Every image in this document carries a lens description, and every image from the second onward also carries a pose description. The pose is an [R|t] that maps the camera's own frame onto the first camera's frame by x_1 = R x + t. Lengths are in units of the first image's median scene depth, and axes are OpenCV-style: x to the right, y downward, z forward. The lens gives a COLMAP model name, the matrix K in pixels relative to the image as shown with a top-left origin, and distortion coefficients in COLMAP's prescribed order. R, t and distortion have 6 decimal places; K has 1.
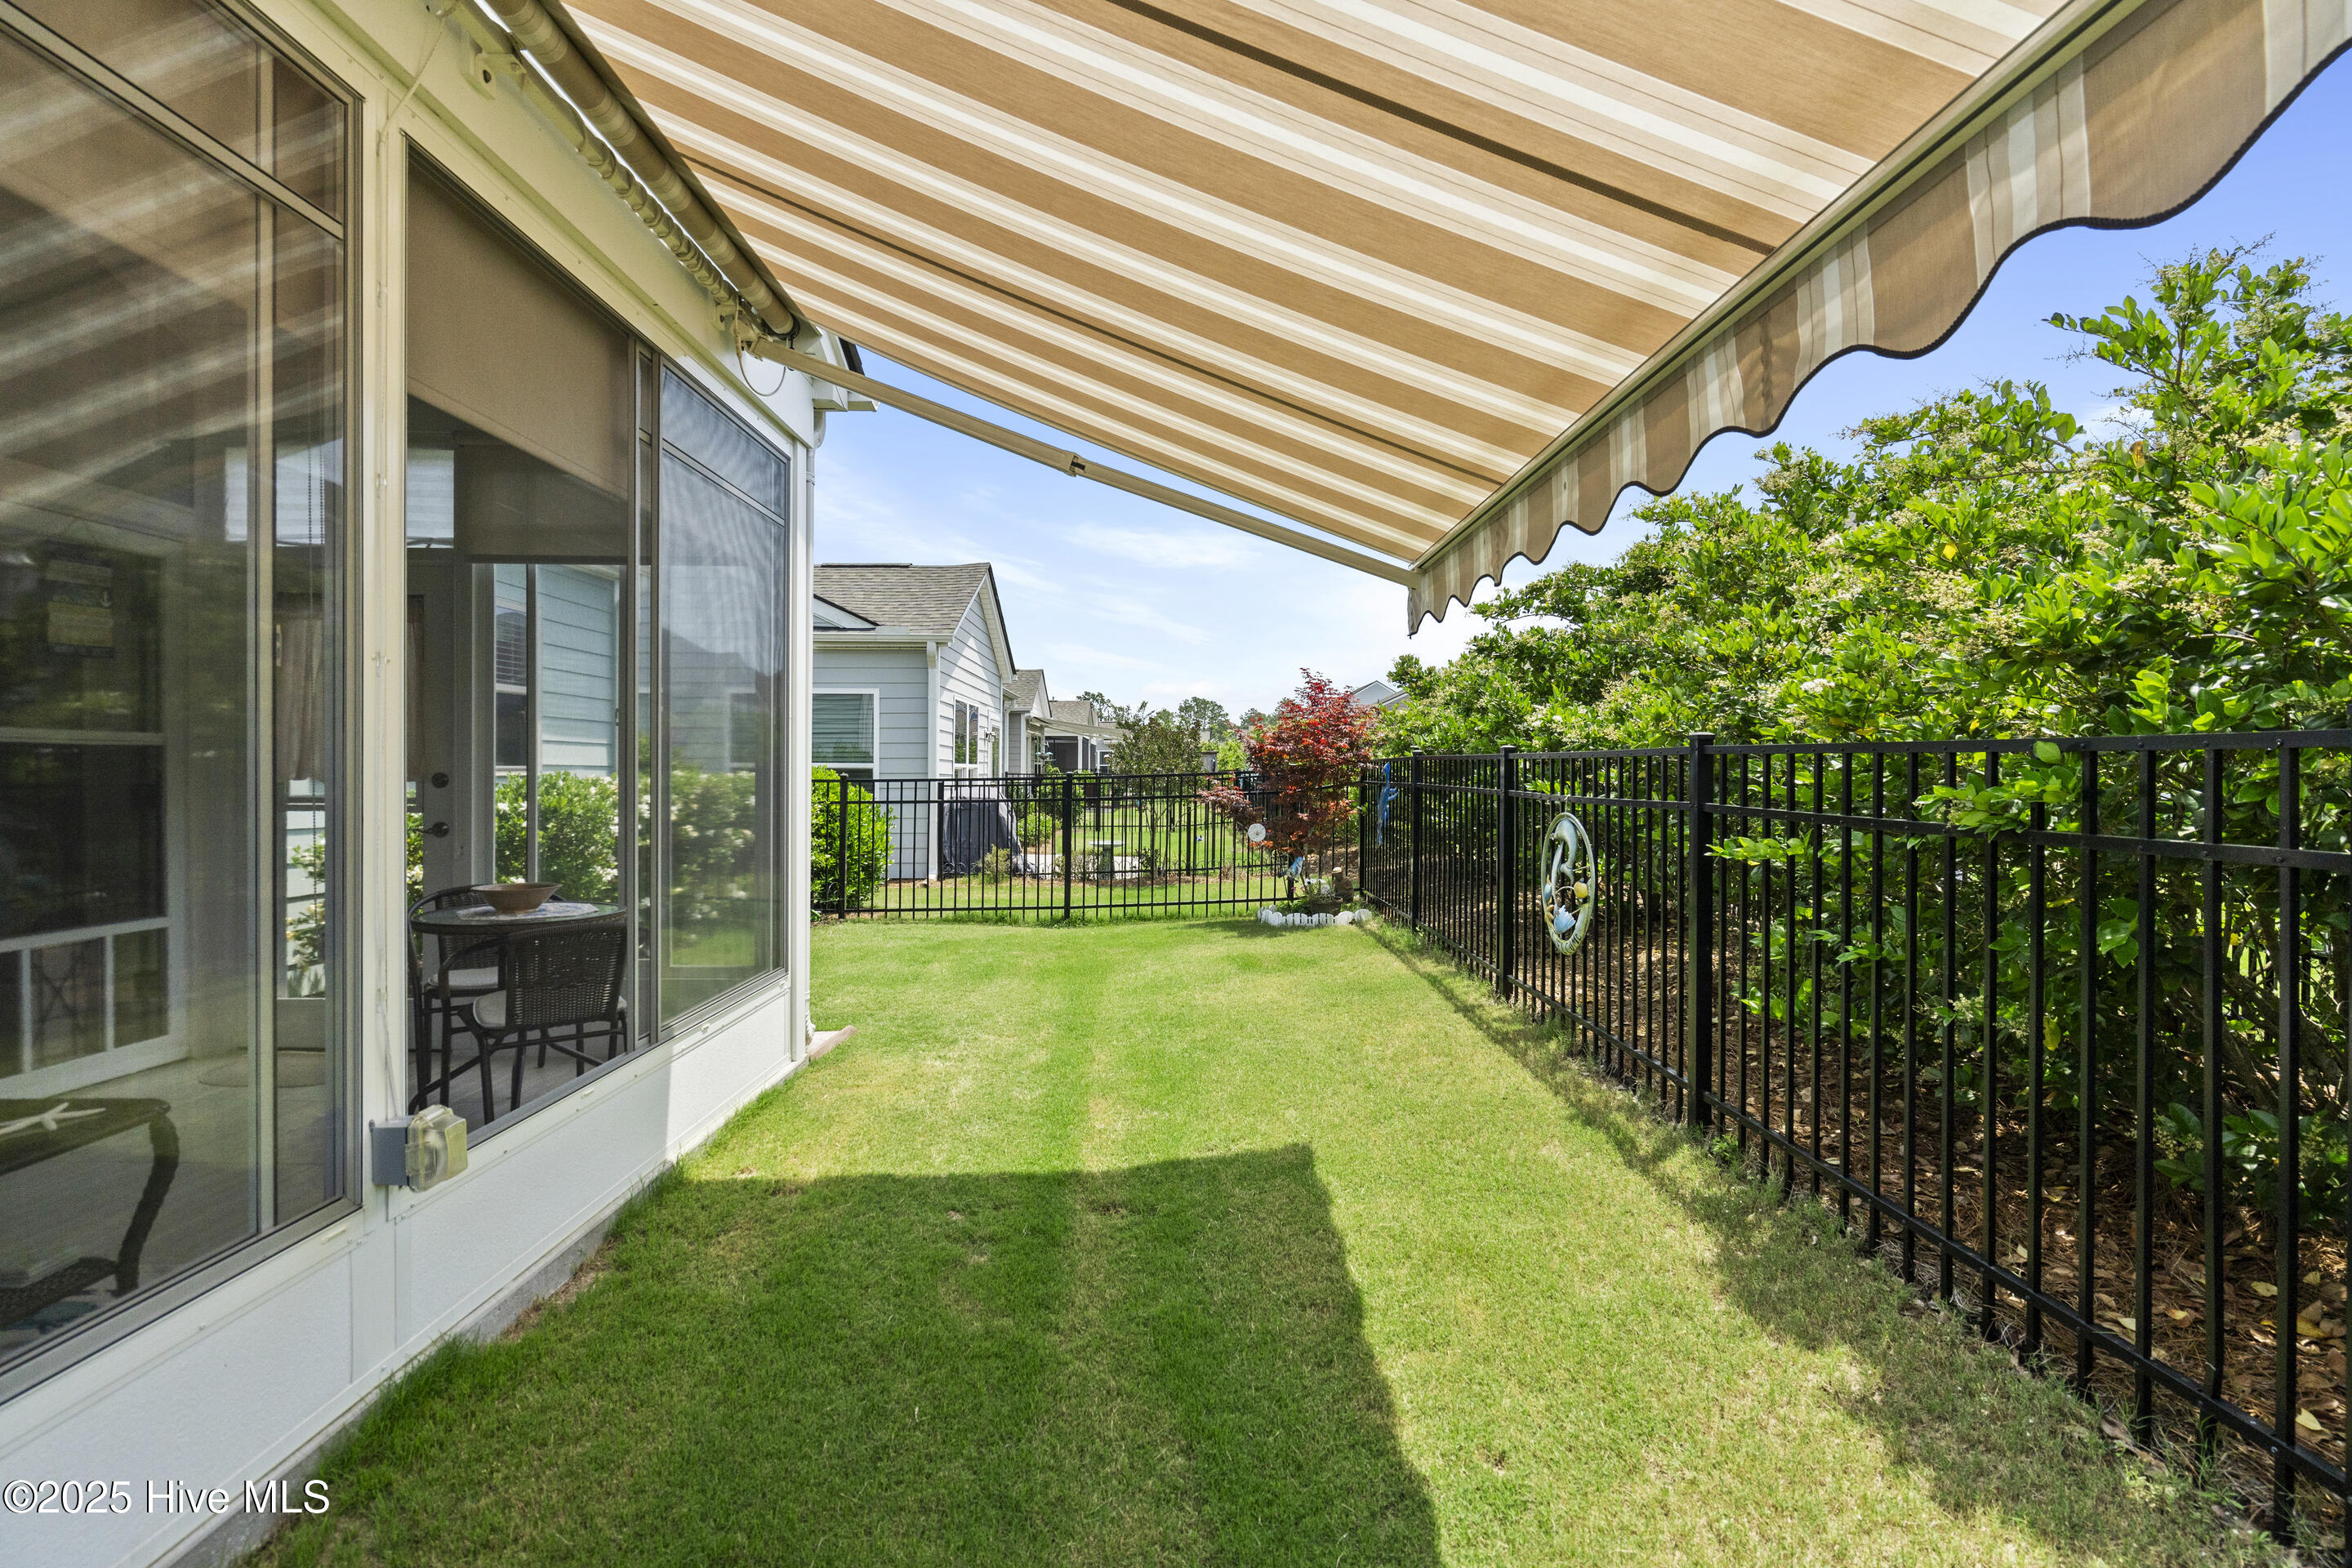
lens RADIAL K [[1072.5, 0, 1176.0], [0, 1072.5, 784.0], [0, 0, 1]] dist [-0.001636, 0.000460]
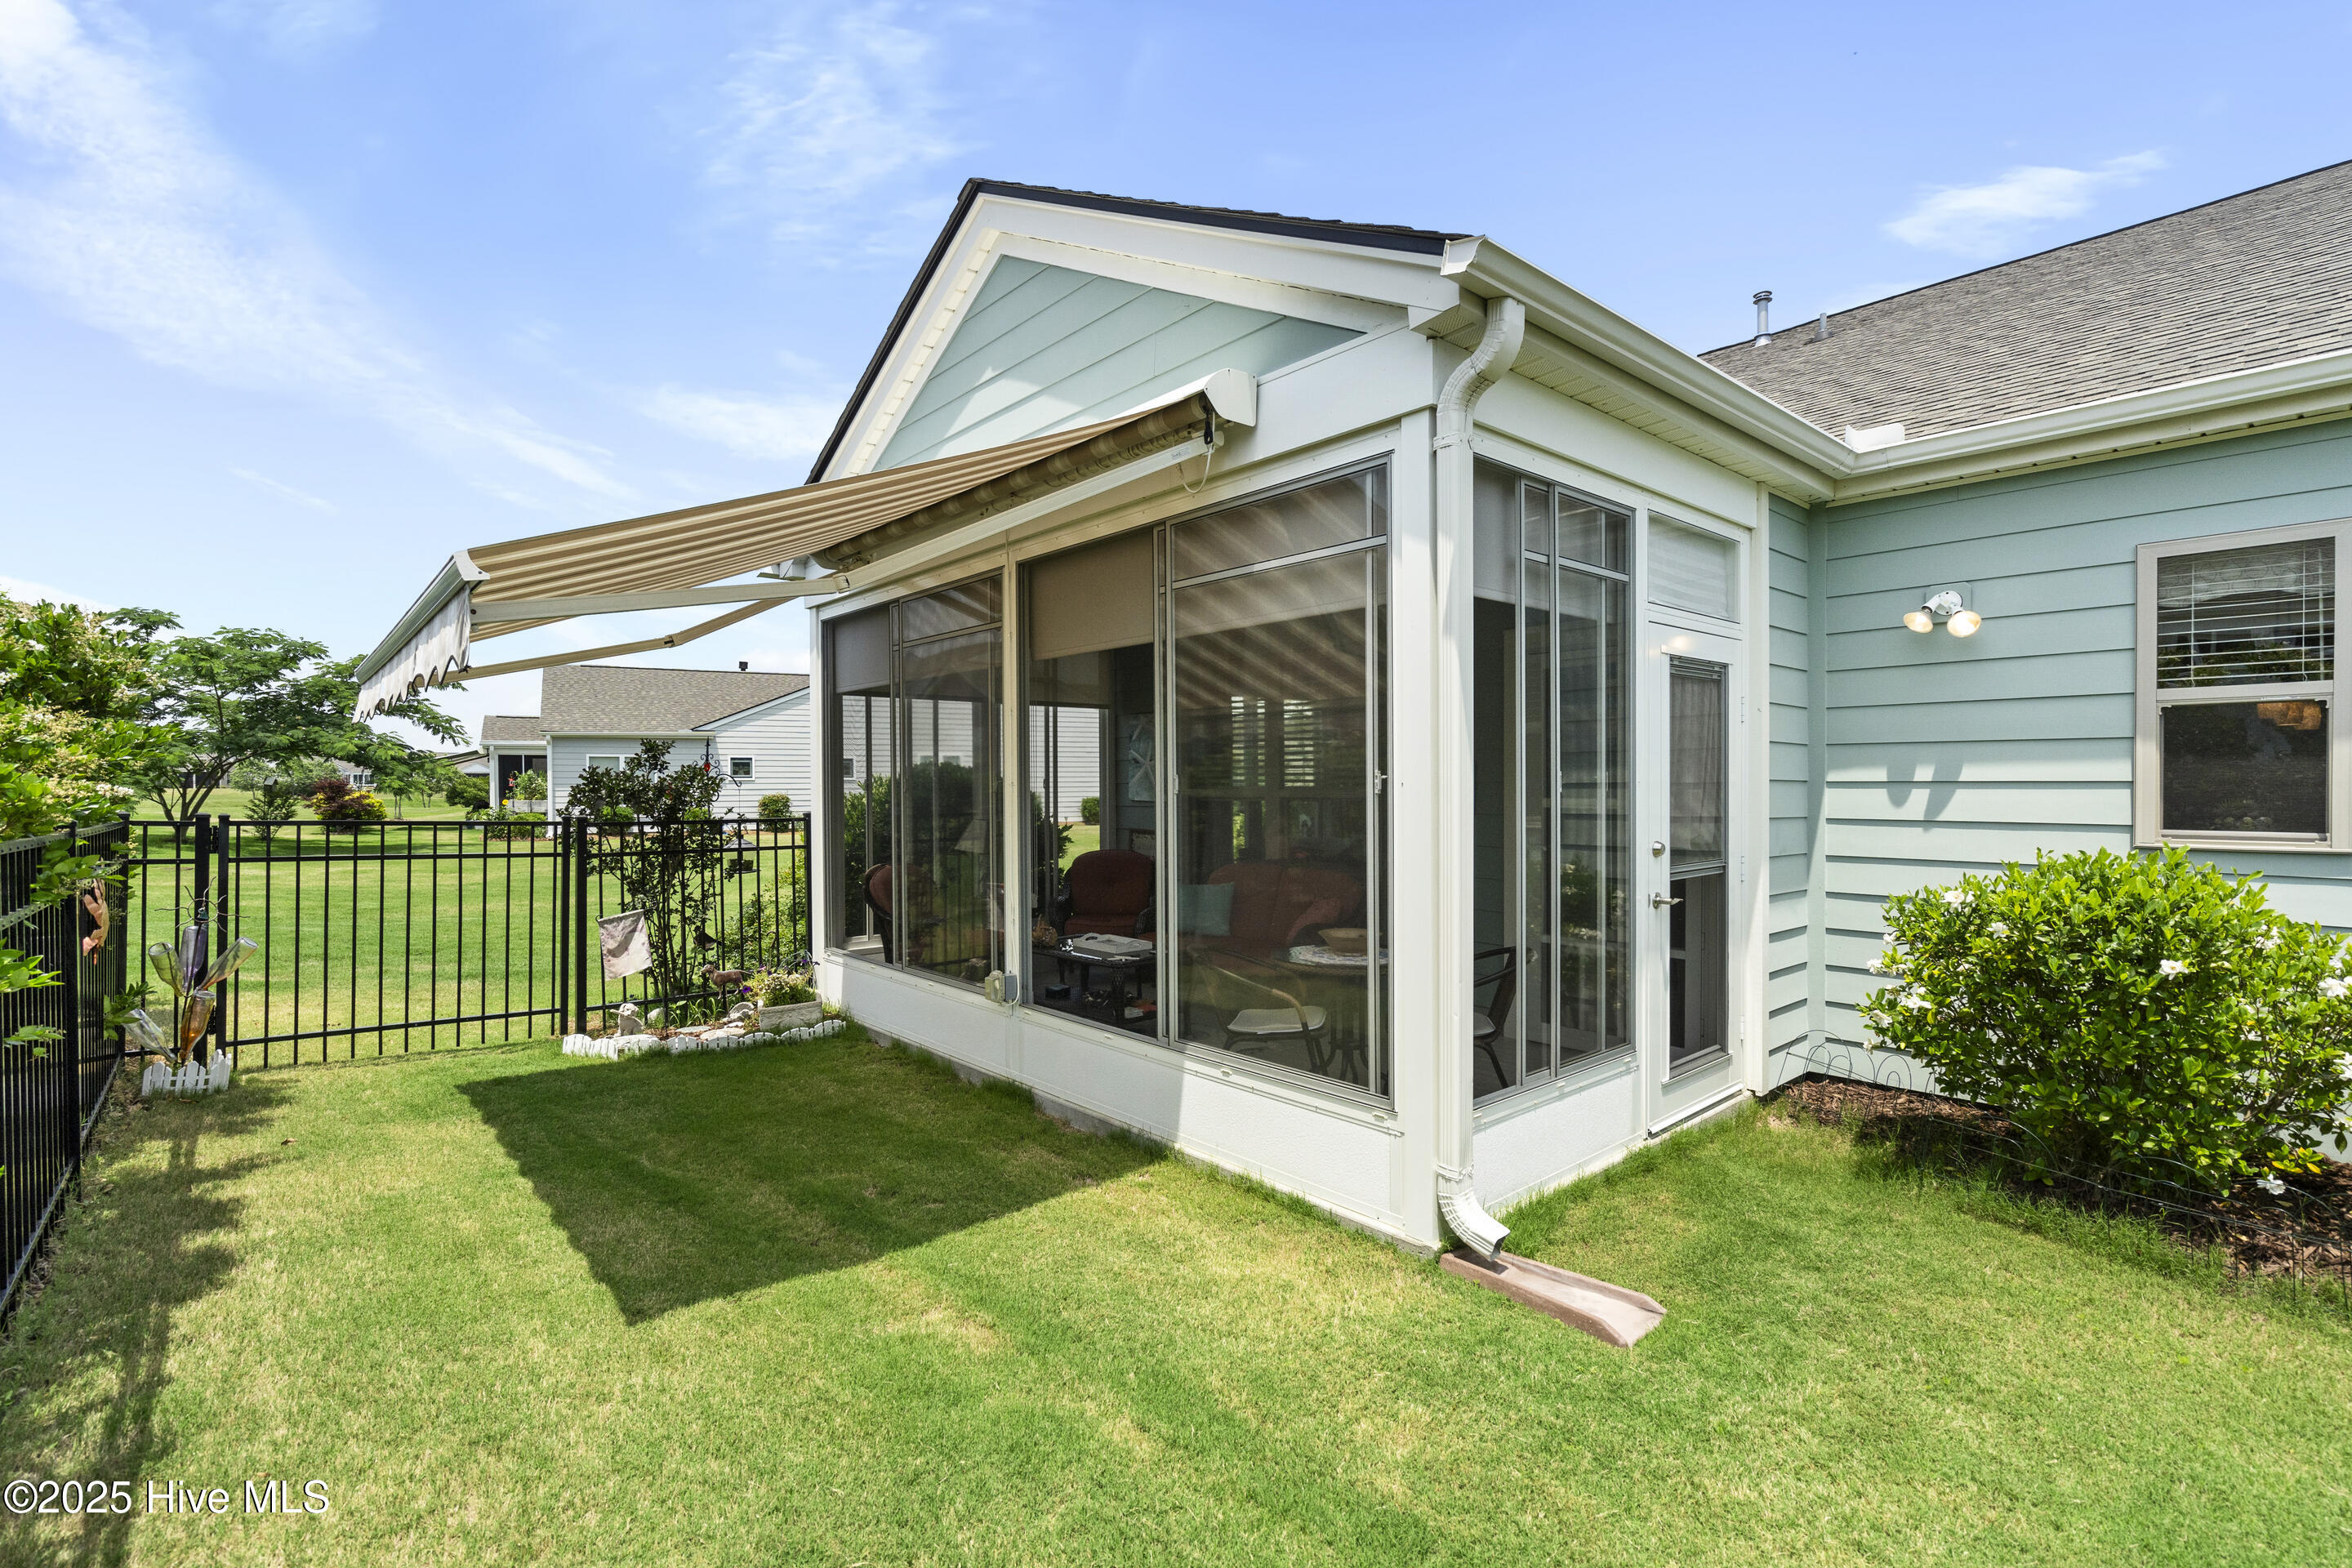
lens RADIAL K [[1072.5, 0, 1176.0], [0, 1072.5, 784.0], [0, 0, 1]] dist [-0.001636, 0.000460]
pose [[-0.765758, 0.001279, -0.643128, 0.461363], [0.004964, 0.999980, -0.003921, -0.098022], [0.643110, -0.006195, -0.765749, 2.652989]]
